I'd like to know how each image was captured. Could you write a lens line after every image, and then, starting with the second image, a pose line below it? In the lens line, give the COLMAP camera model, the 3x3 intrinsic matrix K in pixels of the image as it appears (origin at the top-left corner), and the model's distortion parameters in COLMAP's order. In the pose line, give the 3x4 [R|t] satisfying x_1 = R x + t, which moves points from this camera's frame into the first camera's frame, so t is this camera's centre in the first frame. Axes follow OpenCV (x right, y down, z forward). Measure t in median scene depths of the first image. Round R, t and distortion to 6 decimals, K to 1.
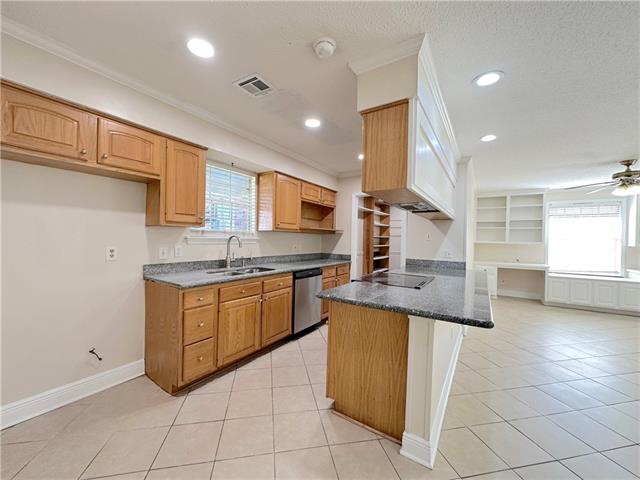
lens RADIAL K [[254.4, 0, 319.6], [0, 254.4, 240.2], [0, 0, 1]] dist [-0.003290, 0.000218]
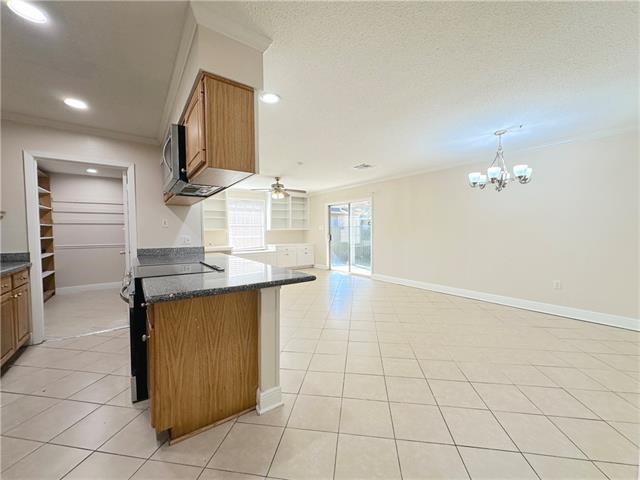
lens RADIAL K [[254.4, 0, 322.7], [0, 254.4, 240.4], [0, 0, 1]] dist [-0.003290, 0.000218]
pose [[0.336011, -0.057537, 0.940099, -0.268967], [0.019955, 0.998343, 0.053970, 0.012471], [-0.941647, 0.000625, 0.336602, 0.167173]]
